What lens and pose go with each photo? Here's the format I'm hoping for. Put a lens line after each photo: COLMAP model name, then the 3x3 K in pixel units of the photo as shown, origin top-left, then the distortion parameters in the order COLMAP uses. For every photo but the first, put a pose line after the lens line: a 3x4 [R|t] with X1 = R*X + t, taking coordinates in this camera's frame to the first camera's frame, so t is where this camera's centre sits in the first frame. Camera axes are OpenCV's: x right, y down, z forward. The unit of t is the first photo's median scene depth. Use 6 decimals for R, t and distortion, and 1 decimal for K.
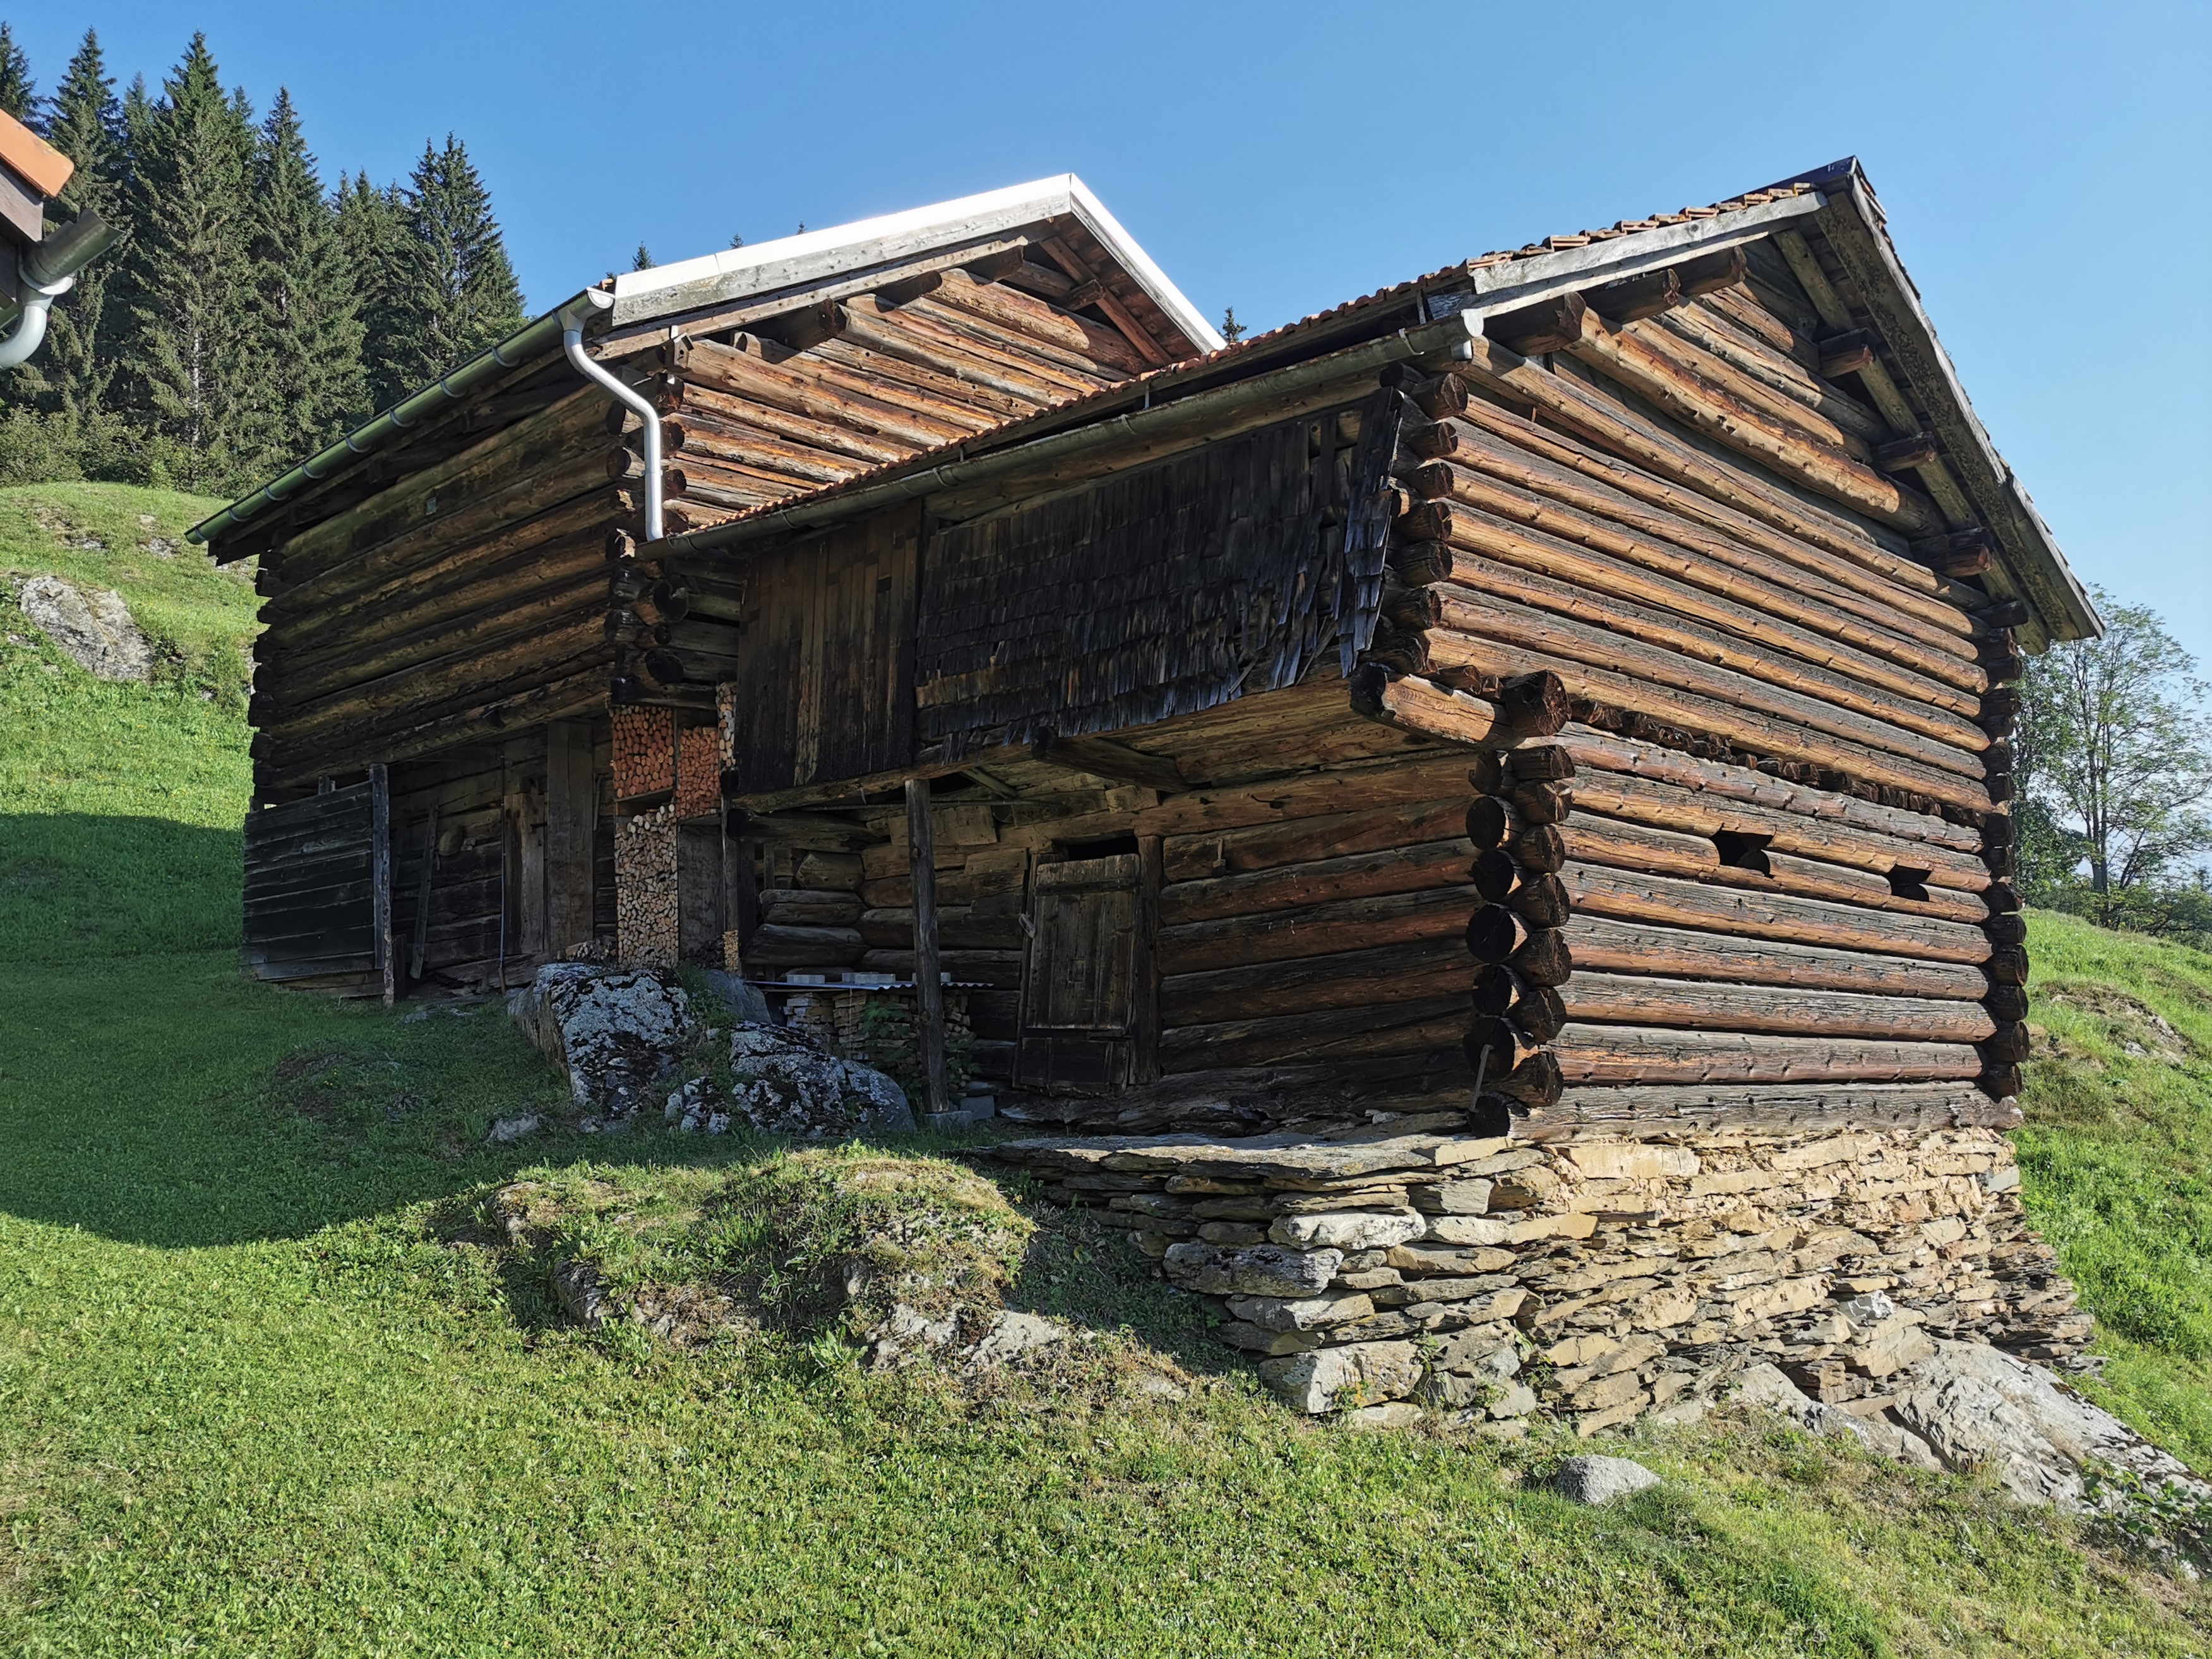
lens RADIAL K [[1764.9, 0, 1112.0], [0, 1764.9, 791.7], [0, 0, 1]] dist [0.027289, -0.014618]
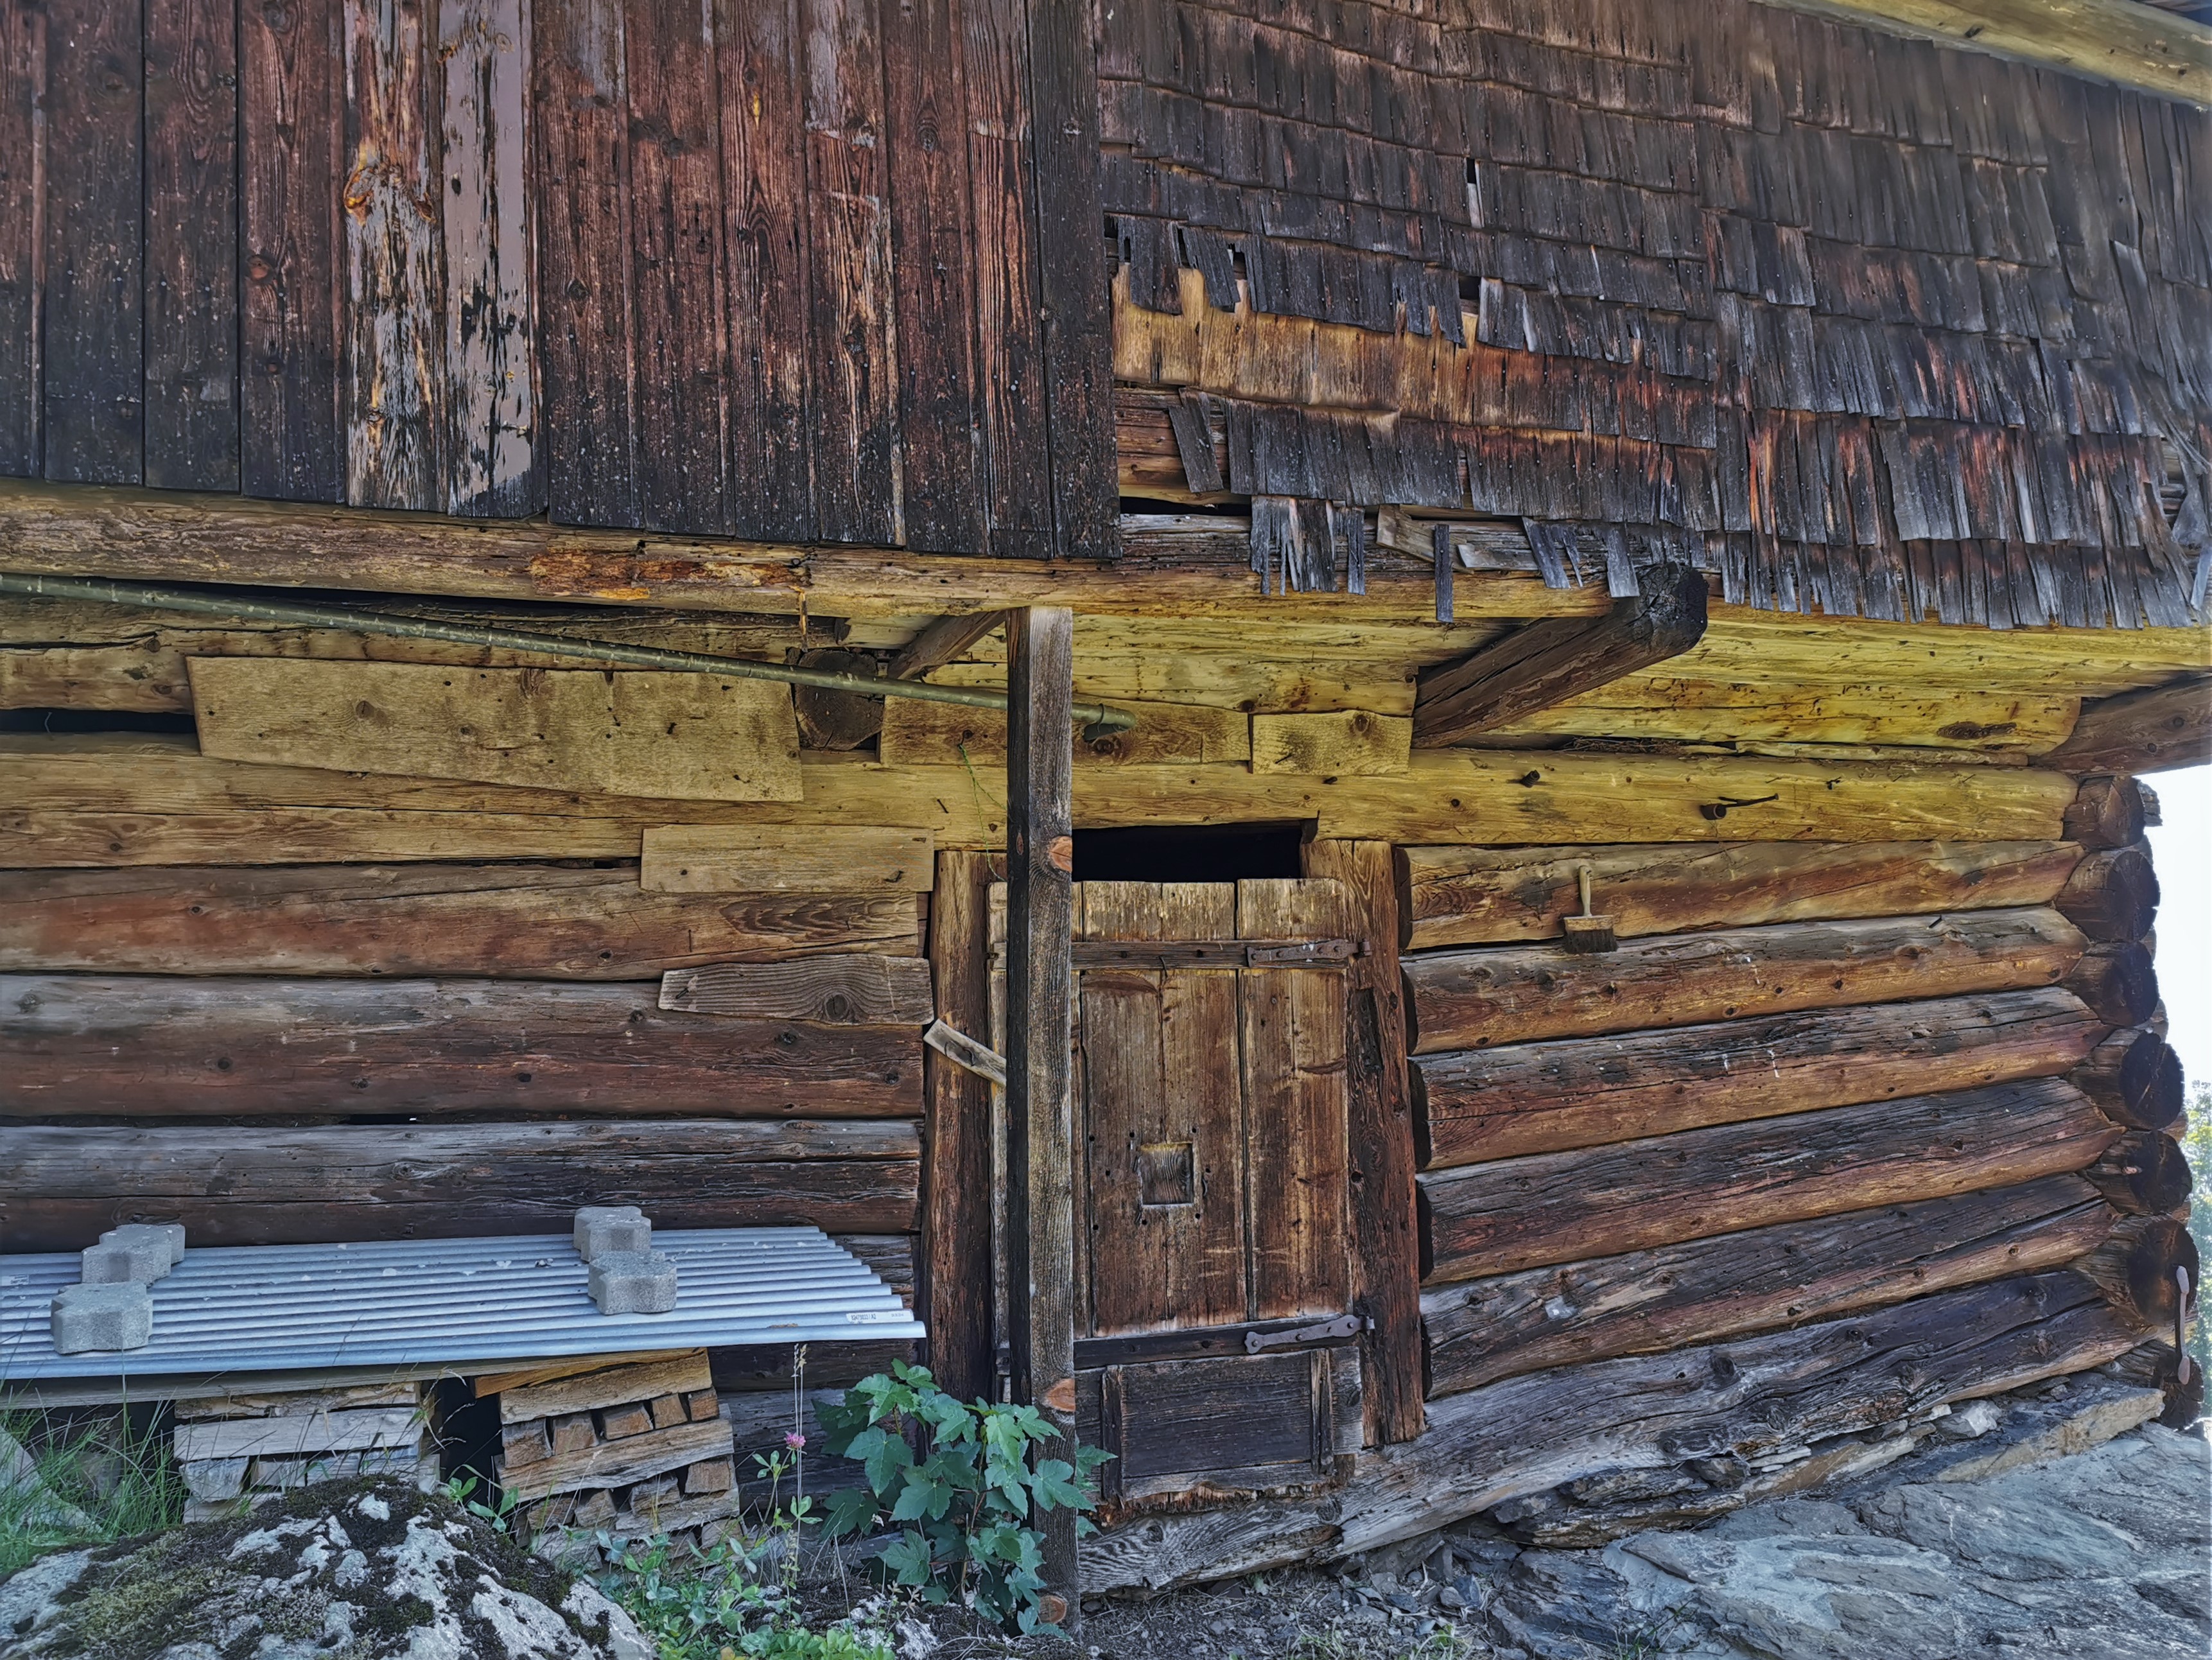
lens RADIAL K [[1764.9, 0, 1108.3], [0, 1764.9, 804.9], [0, 0, 1]] dist [0.027289, -0.014618]
pose [[0.358007, 0.061789, 0.931672, -0.398480], [-0.113017, 0.993339, -0.022450, 0.033278], [-0.926854, -0.097257, 0.362606, 0.912777]]
